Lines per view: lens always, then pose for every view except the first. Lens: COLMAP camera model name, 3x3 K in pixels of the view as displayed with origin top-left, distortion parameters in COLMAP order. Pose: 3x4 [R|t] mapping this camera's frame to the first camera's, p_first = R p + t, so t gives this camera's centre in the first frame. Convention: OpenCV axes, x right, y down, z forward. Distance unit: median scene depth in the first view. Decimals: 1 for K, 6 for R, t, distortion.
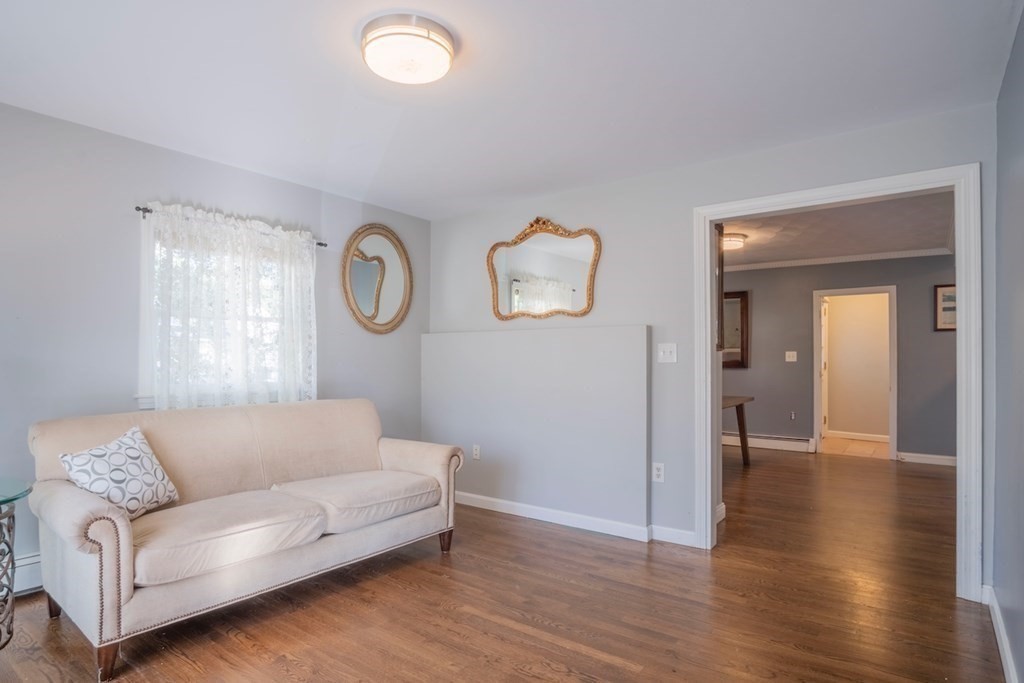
lens RADIAL K [[553.1, 0, 505.3], [0, 553.1, 353.5], [0, 0, 1]] dist [-0.044165, 0.012762]
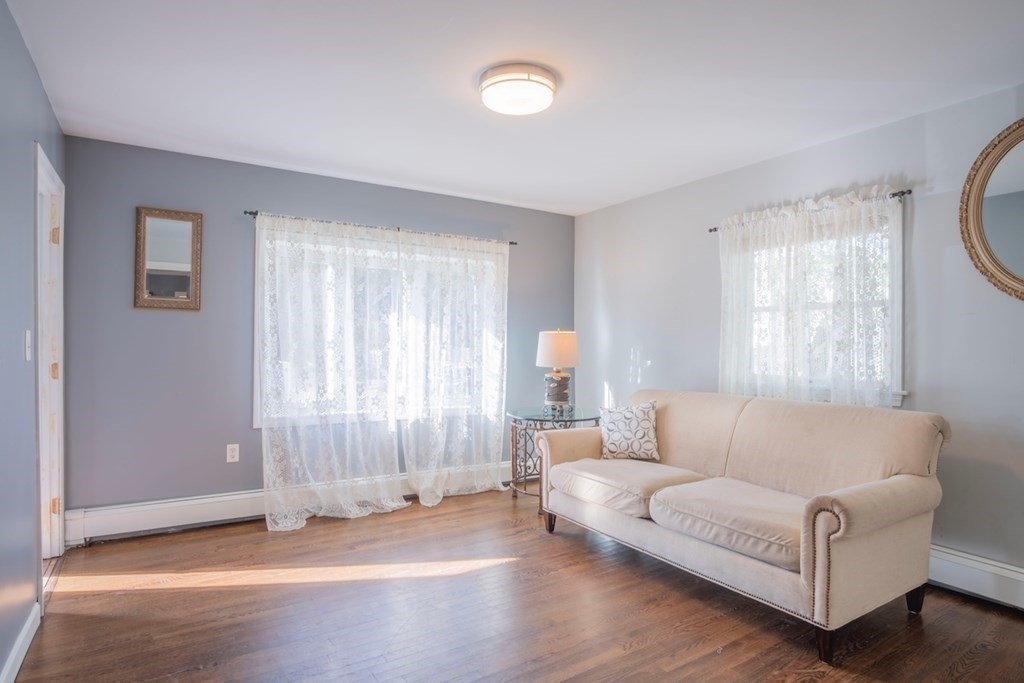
lens RADIAL K [[555.1, 0, 501.6], [0, 555.1, 344.0], [0, 0, 1]] dist [-0.044368, 0.011980]
pose [[-0.355876, -0.008741, -0.934492, 0.679450], [0.005554, 0.999919, -0.011468, 0.006631], [0.934517, -0.009271, -0.355798, 0.998966]]
